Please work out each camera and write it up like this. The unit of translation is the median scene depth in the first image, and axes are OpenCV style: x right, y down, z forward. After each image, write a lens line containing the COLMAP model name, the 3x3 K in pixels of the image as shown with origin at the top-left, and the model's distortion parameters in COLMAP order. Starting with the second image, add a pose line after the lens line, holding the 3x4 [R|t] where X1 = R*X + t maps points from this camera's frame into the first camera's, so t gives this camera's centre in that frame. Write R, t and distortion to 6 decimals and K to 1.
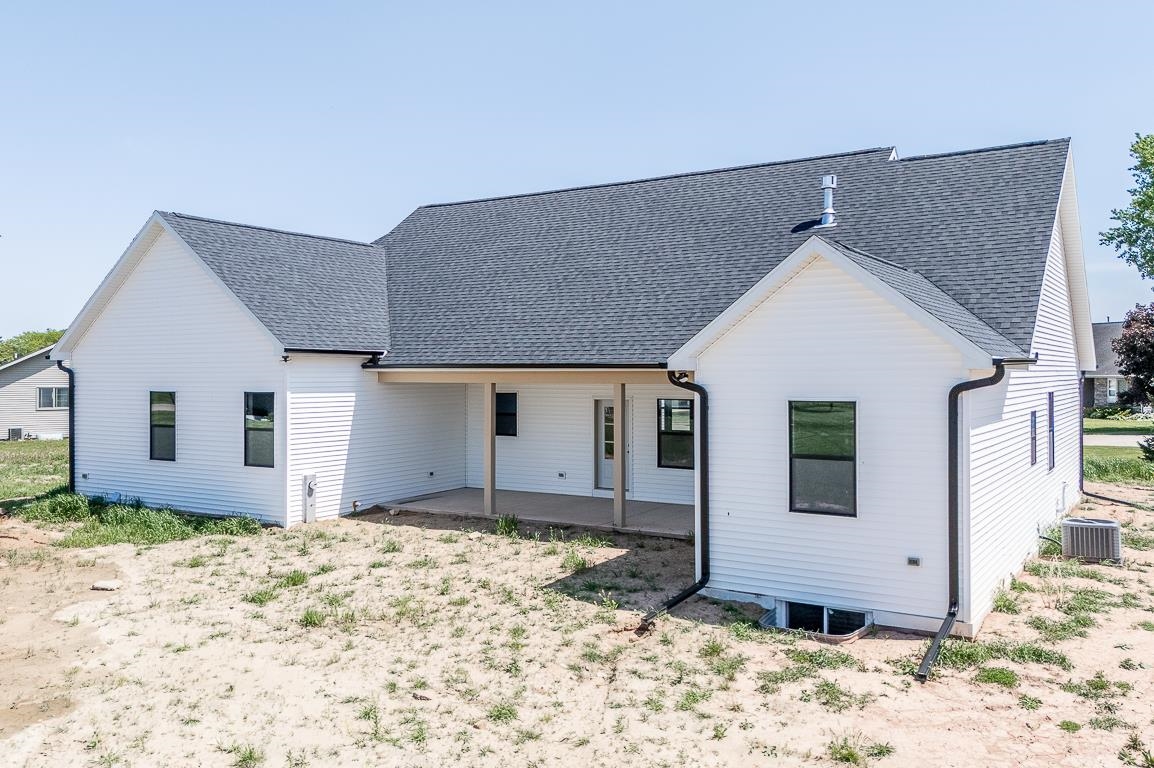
lens RADIAL K [[948.5, 0, 582.2], [0, 948.5, 369.4], [0, 0, 1]] dist [0.066804, -0.082424]
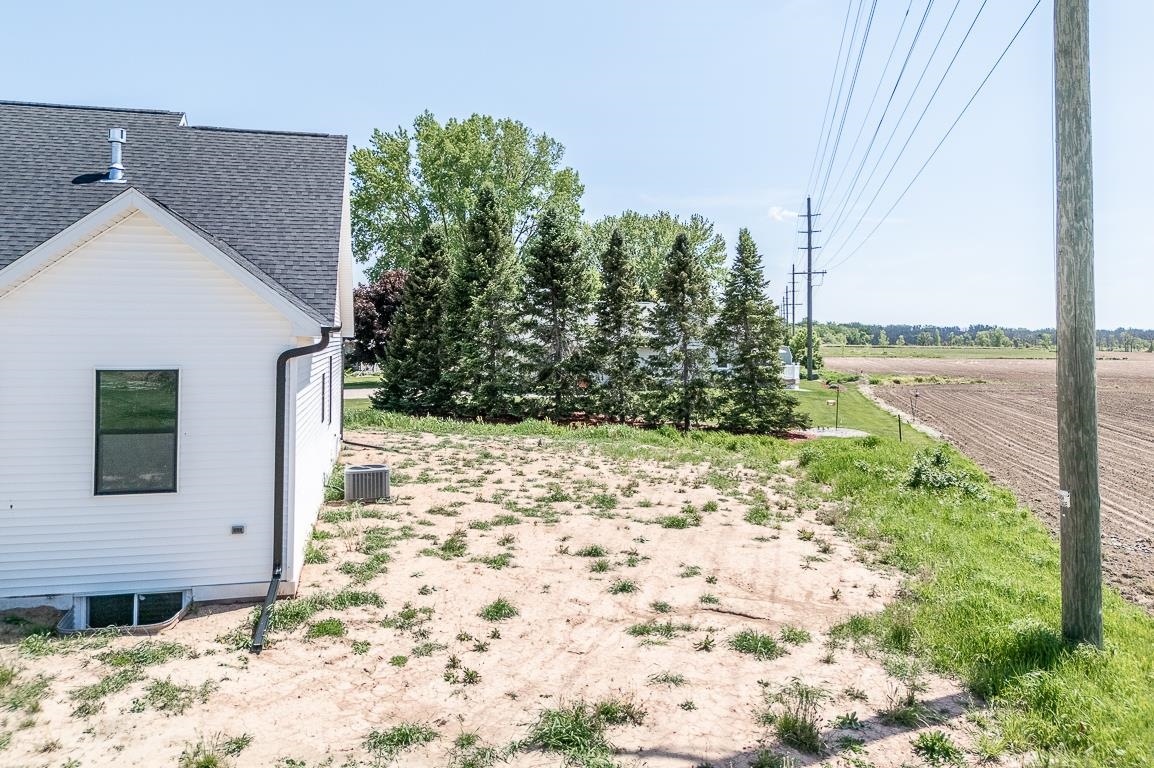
lens RADIAL K [[852.8, 0, 576.3], [0, 852.8, 334.2], [0, 0, 1]] dist [0.063814, -0.062309]
pose [[0.704022, 0.010279, 0.710104, -0.041685], [-0.010189, 0.999939, -0.004372, -0.001690], [-0.710105, -0.004157, 0.704084, 0.117713]]
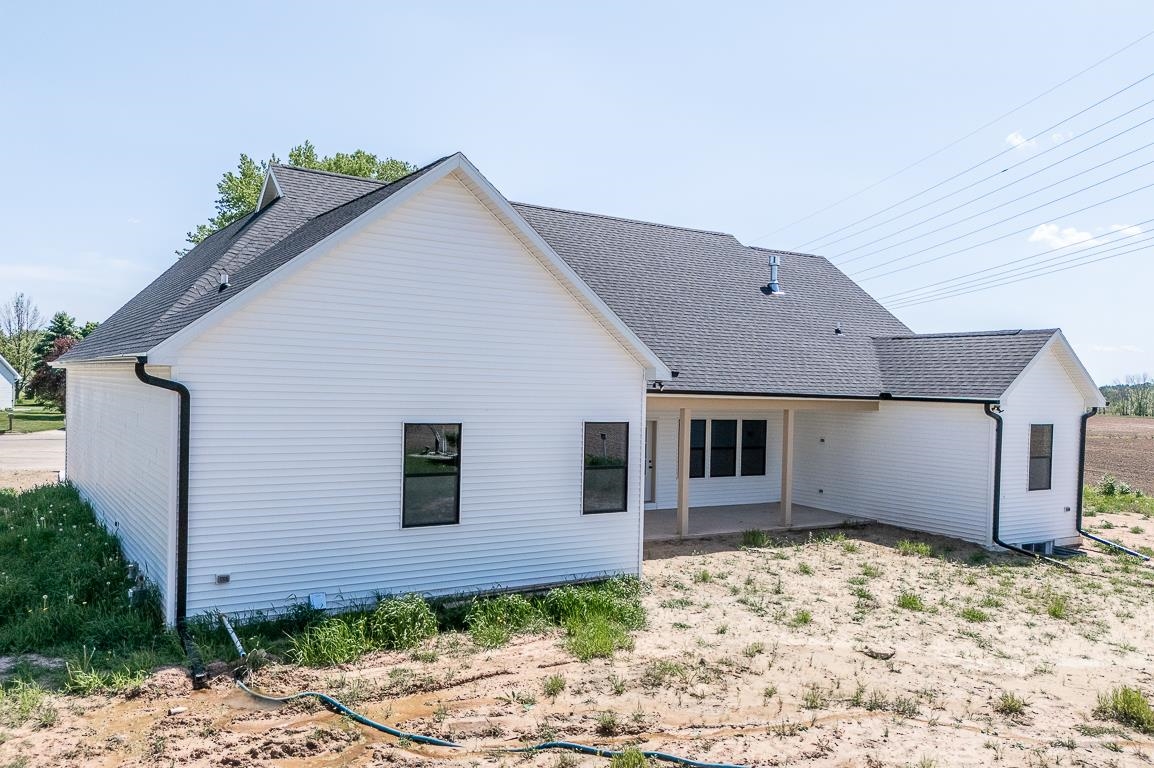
lens RADIAL K [[948.5, 0, 582.2], [0, 948.5, 369.4], [0, 0, 1]] dist [0.066804, -0.082424]
pose [[0.409921, 0.032195, 0.911553, -1.693946], [-0.021839, 0.999437, -0.025478, 0.000956], [-0.911860, -0.009463, 0.410393, 1.066701]]
